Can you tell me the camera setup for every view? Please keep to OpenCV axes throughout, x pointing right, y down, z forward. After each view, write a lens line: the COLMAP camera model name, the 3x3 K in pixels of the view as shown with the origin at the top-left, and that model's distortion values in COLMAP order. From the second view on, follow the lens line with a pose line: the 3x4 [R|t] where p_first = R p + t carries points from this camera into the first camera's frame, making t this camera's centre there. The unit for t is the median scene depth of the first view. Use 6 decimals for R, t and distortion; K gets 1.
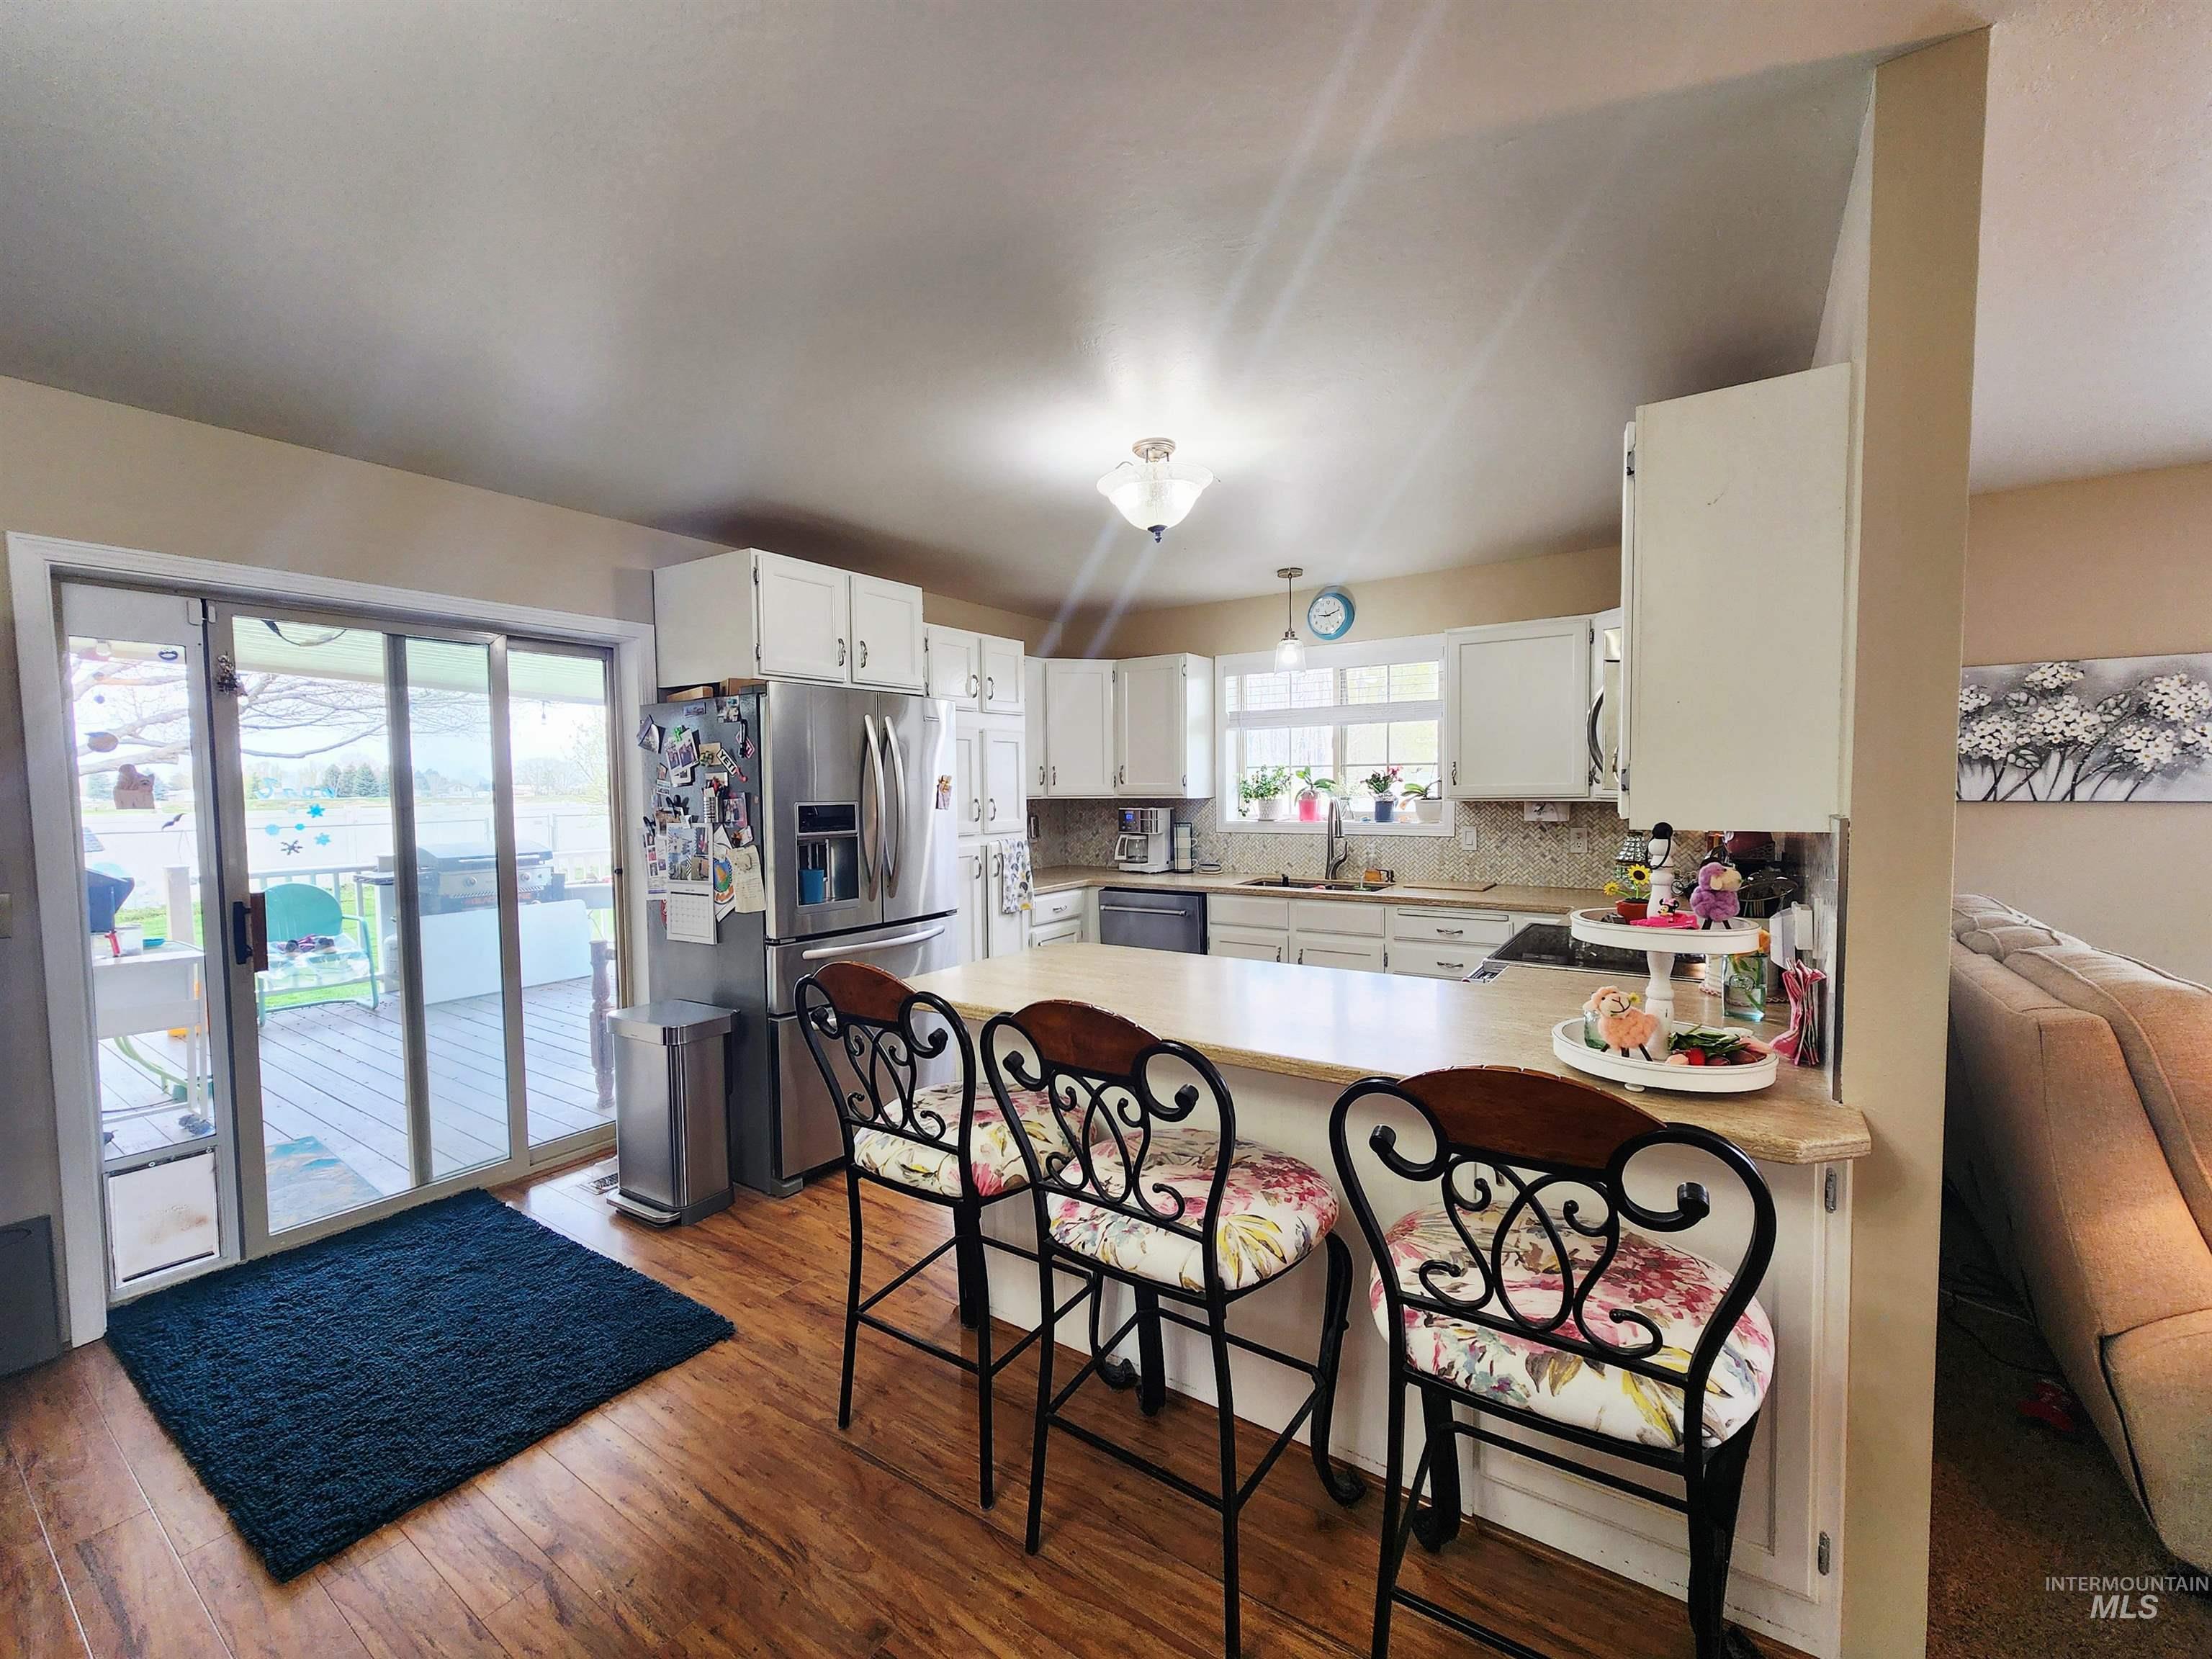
lens RADIAL K [[911.3, 0, 1098.4], [0, 911.3, 829.0], [0, 0, 1]] dist [0.000427, -0.000052]
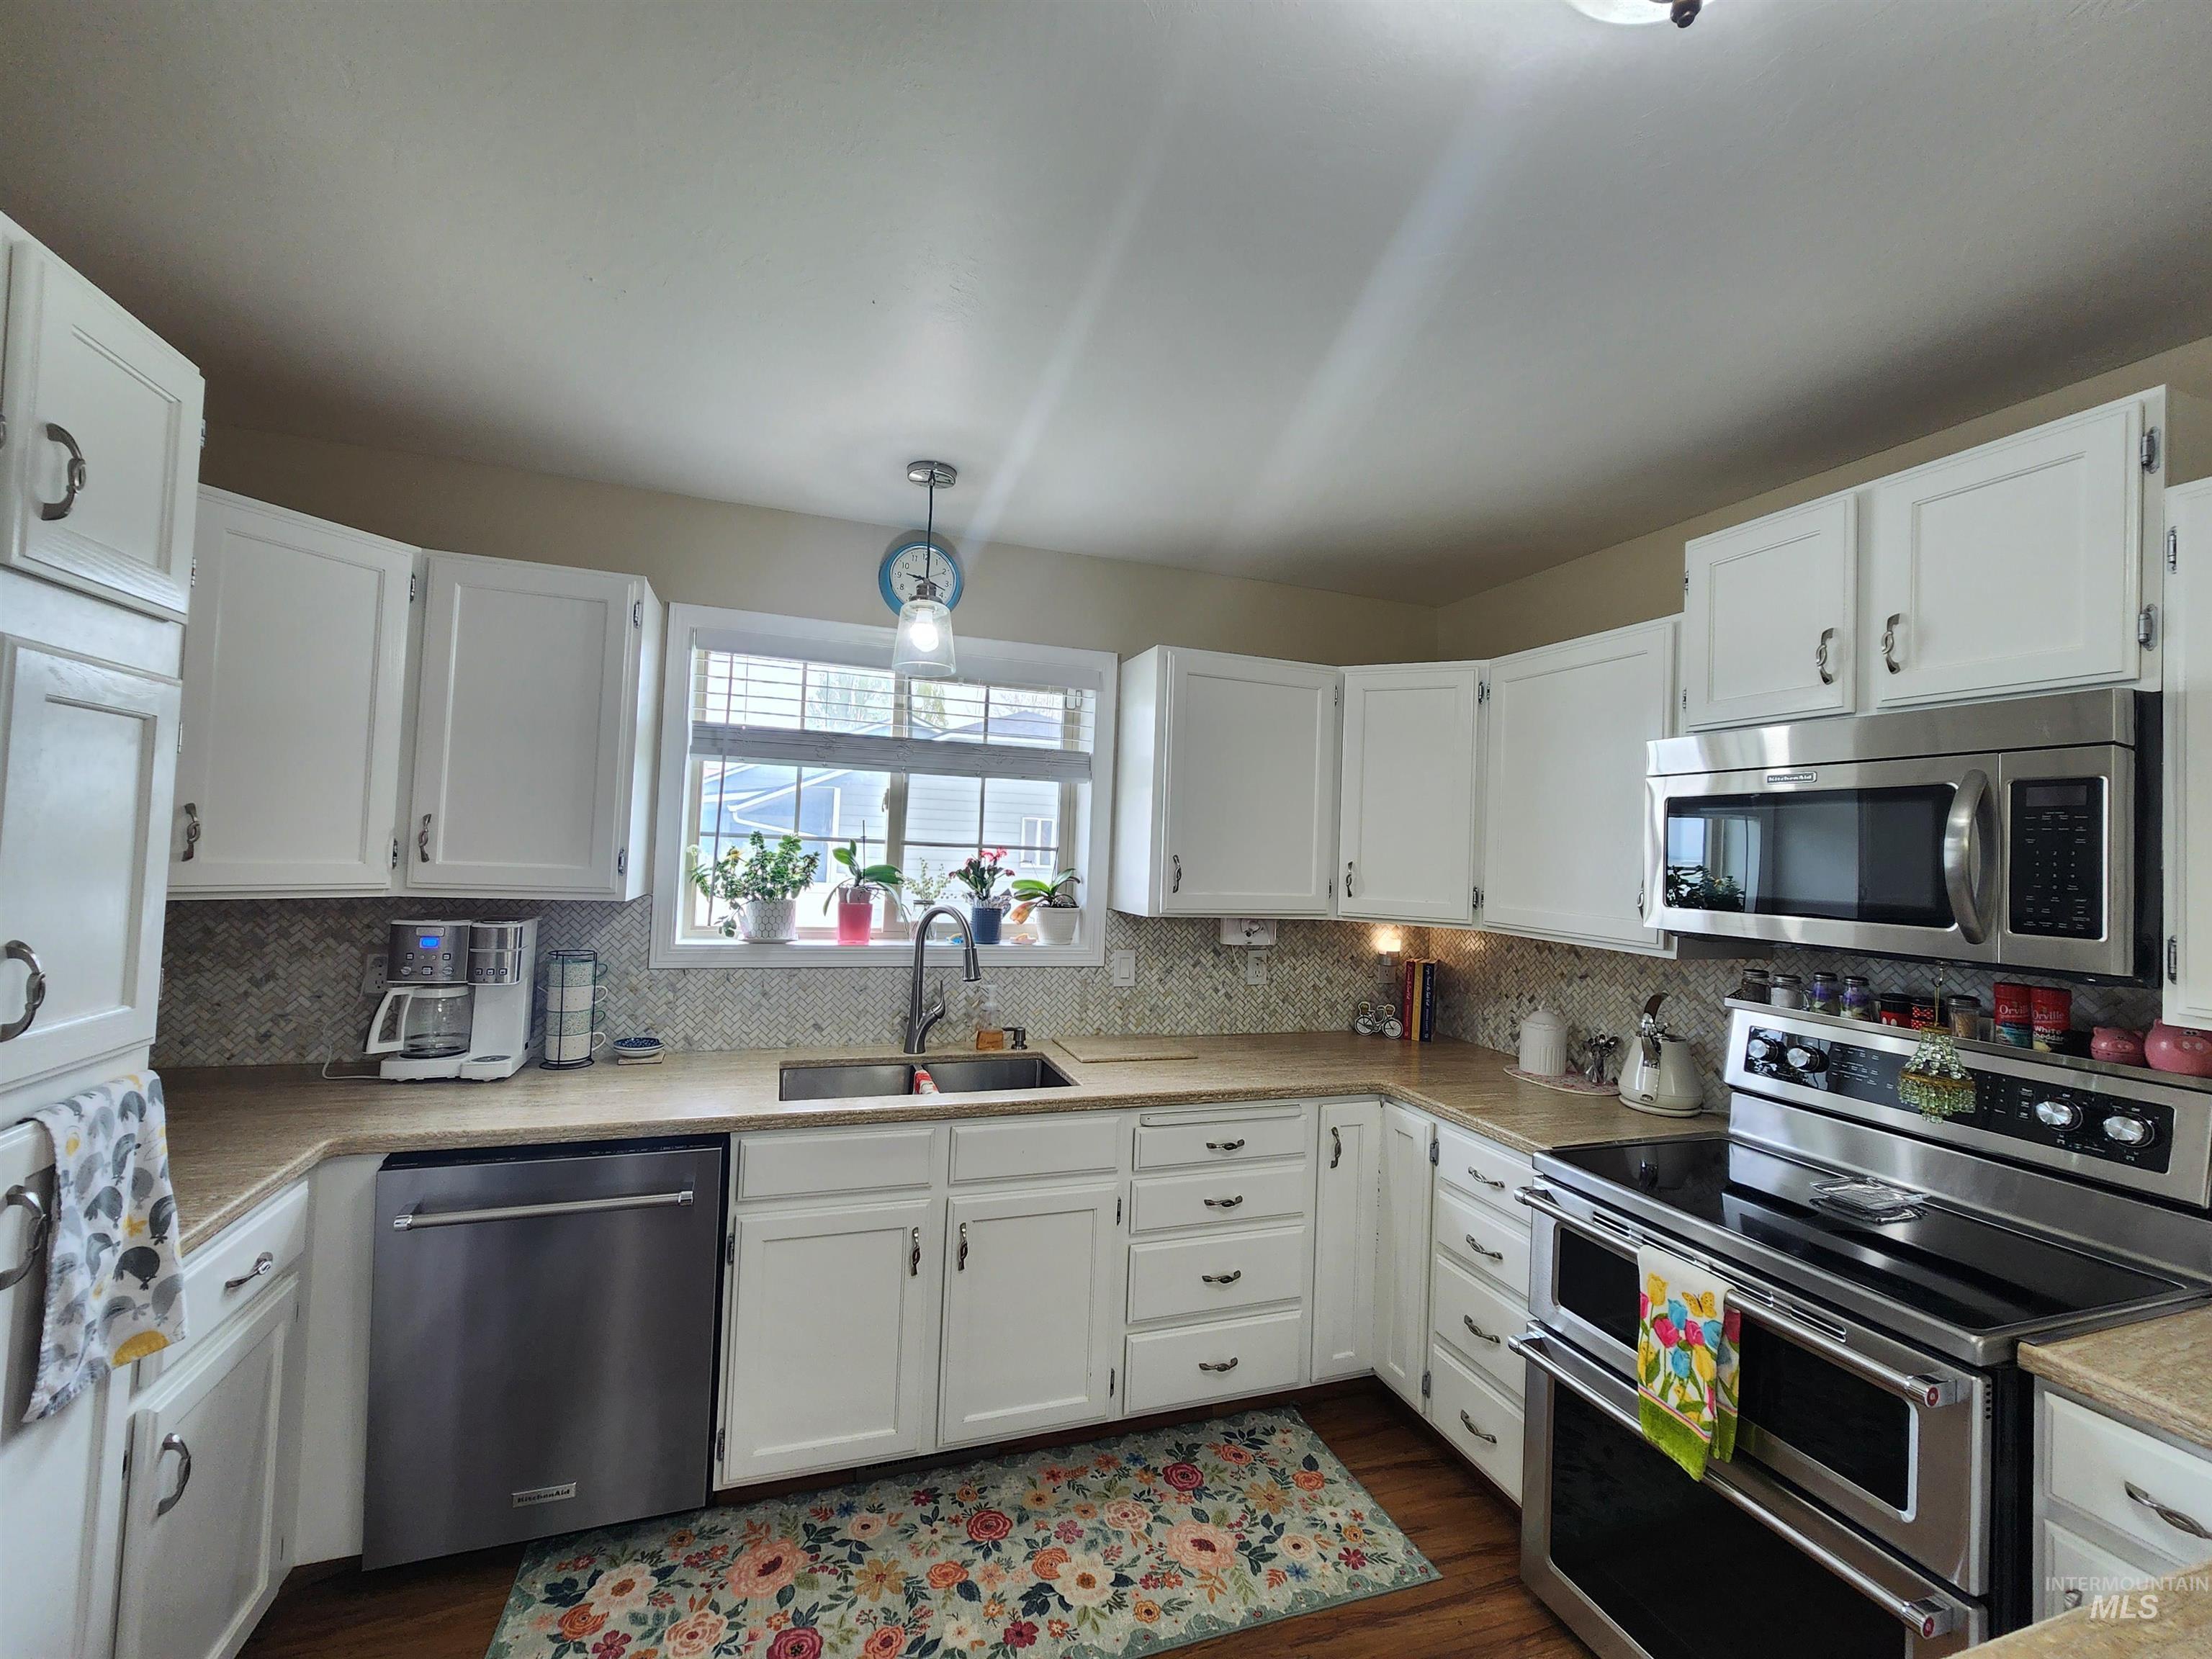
lens RADIAL K [[911.3, 0, 1103.4], [0, 911.3, 824.4], [0, 0, 1]] dist [0.000427, -0.000052]
pose [[0.592917, 0.060880, 0.802959, -0.167197], [-0.009630, 0.997603, -0.068527, -0.059258], [-0.805206, 0.032898, 0.592082, 0.764700]]
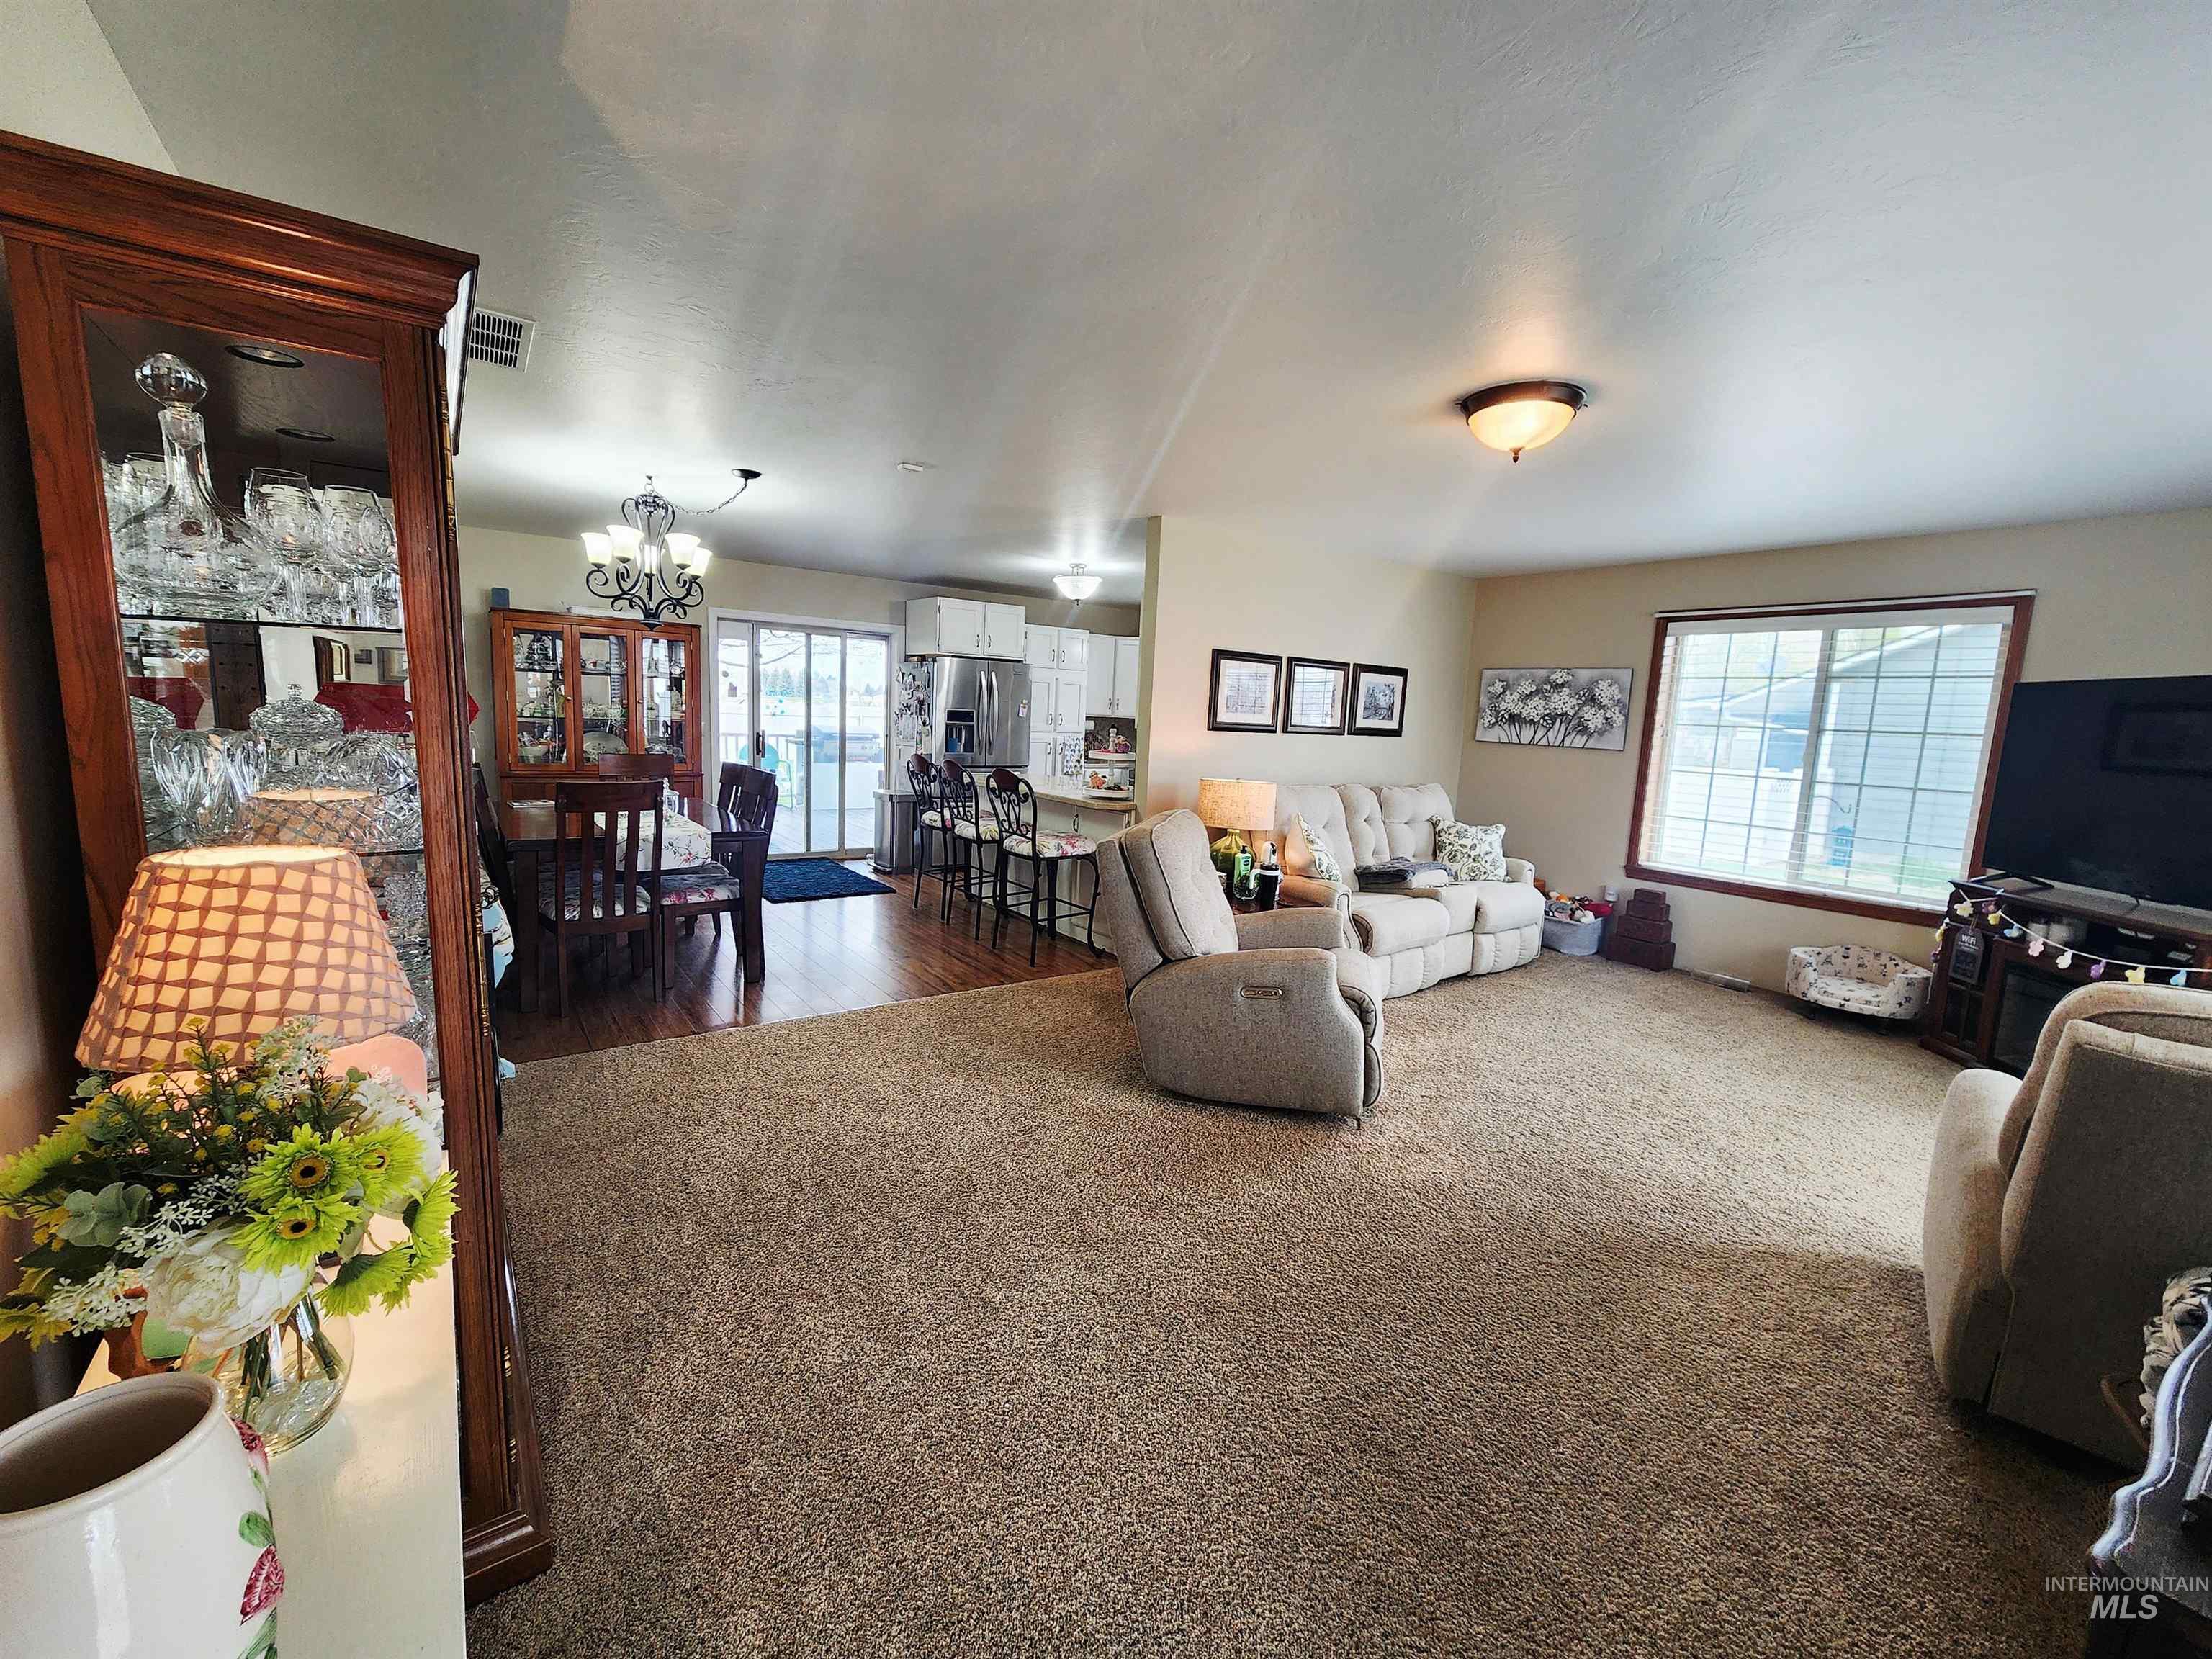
lens RADIAL K [[911.3, 0, 1092.3], [0, 911.3, 824.8], [0, 0, 1]] dist [0.000427, -0.000052]
pose [[0.936288, 0.098179, -0.337232, 0.711533], [-0.073111, 0.993585, 0.086280, 0.032857], [0.343539, -0.056128, 0.937460, -0.922622]]
